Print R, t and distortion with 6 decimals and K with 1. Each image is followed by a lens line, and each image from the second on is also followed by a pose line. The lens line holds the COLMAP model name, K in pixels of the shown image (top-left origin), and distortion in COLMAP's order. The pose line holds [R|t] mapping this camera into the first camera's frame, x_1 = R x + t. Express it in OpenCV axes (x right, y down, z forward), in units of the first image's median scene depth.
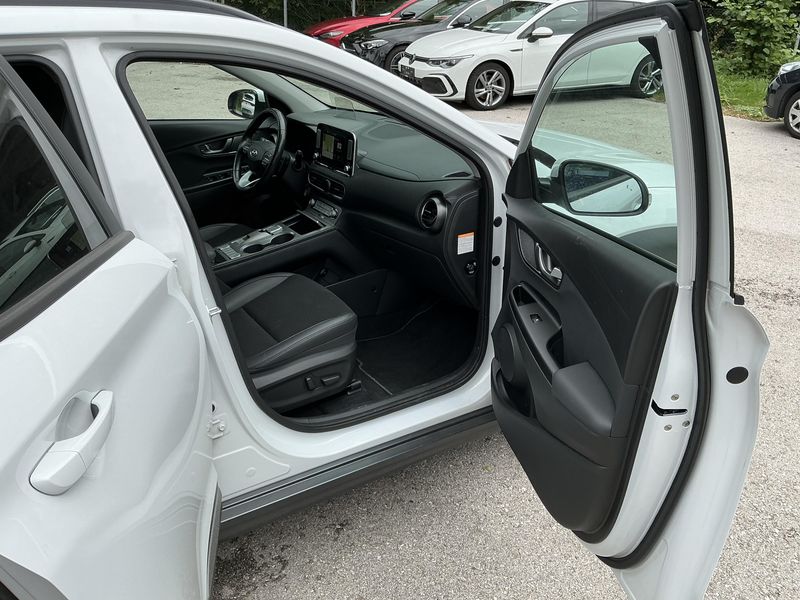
lens RADIAL K [[678.1, 0, 403.5], [0, 678.1, 303.6], [0, 0, 1]] dist [0.051922, -0.121336]
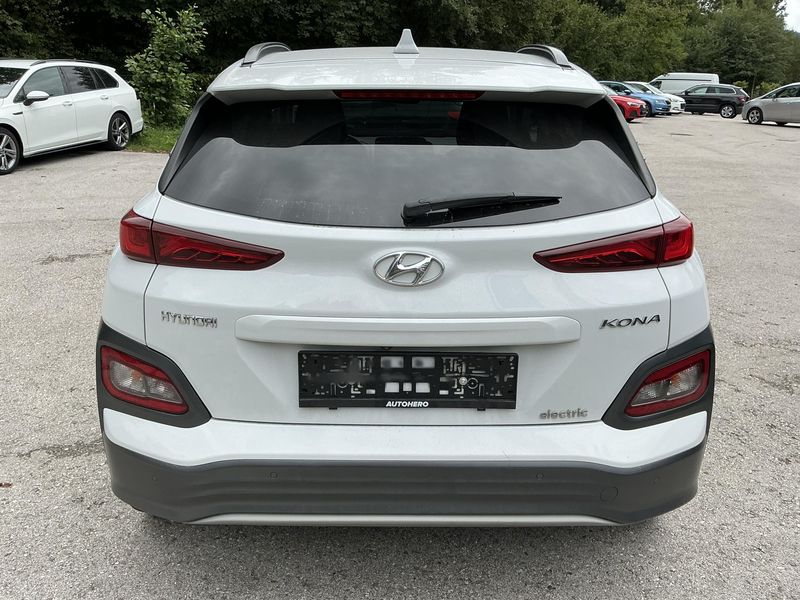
lens RADIAL K [[678.1, 0, 398.4], [0, 678.1, 300.1], [0, 0, 1]] dist [0.051922, -0.121336]
pose [[0.535350, -0.262671, 0.802748, -0.405815], [0.336104, 0.938175, 0.082838, -0.009310], [-0.774877, 0.225459, 0.590537, 0.039453]]
